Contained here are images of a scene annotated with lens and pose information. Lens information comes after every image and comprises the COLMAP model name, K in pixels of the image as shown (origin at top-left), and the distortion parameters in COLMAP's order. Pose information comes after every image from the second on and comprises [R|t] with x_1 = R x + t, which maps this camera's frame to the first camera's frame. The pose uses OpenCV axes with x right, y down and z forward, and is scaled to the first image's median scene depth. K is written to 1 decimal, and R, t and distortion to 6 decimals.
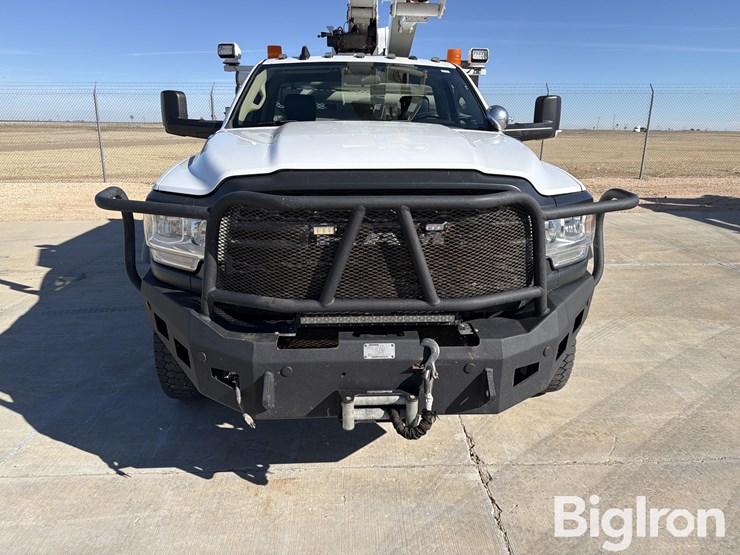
lens RADIAL K [[520.8, 0, 374.3], [0, 520.8, 279.9], [0, 0, 1]] dist [0.054443, -0.081635]
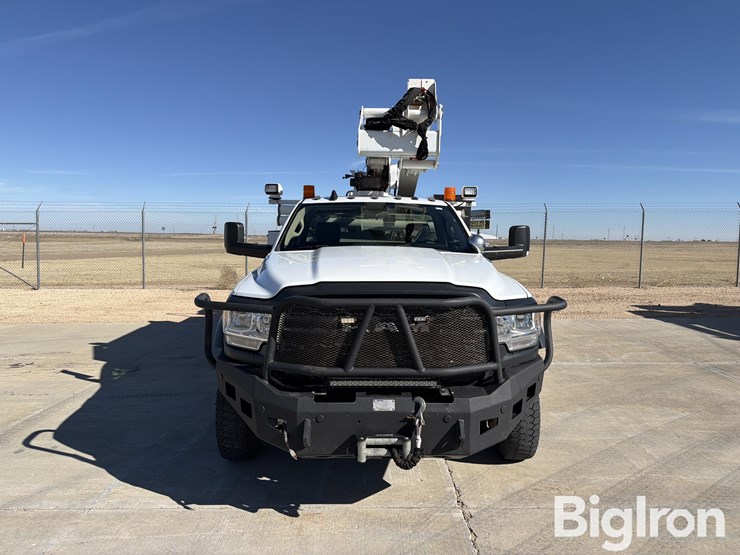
lens RADIAL K [[519.5, 0, 372.7], [0, 519.5, 277.7], [0, 0, 1]] dist [0.145865, -0.289970]
pose [[0.999385, 0.003987, -0.034837, 0.016194], [-0.011043, 0.978745, -0.204783, 0.051583], [0.033280, 0.205041, 0.978187, -0.289507]]
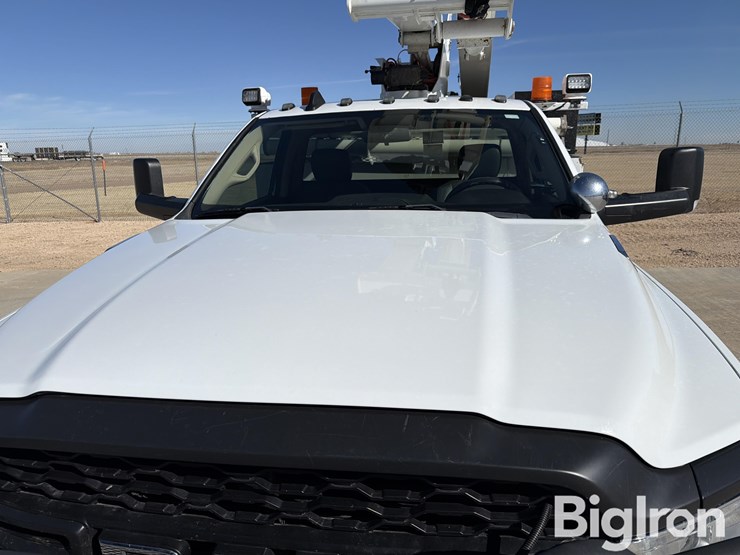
lens RADIAL K [[520.8, 0, 374.3], [0, 520.8, 279.9], [0, 0, 1]] dist [0.054443, -0.081635]
pose [[0.977989, 0.018298, -0.207853, 0.117671], [-0.026507, 0.998972, -0.036776, -0.176573], [0.206966, 0.041476, 0.977469, 0.351502]]
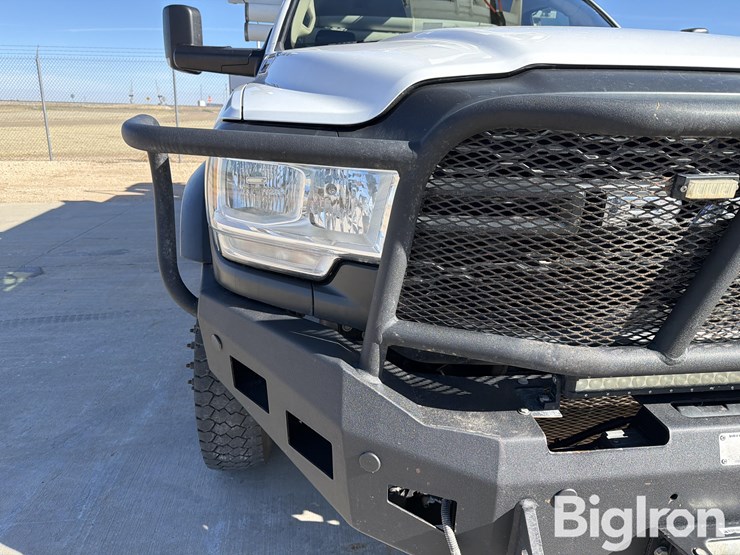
lens RADIAL K [[518.9, 0, 359.0], [0, 518.9, 281.3], [0, 0, 1]] dist [0.059988, -0.072734]
pose [[0.997879, -0.007608, 0.064646, -0.220619], [0.005792, 0.999585, 0.028232, -0.018532], [-0.064834, -0.027798, 0.997509, 0.319272]]
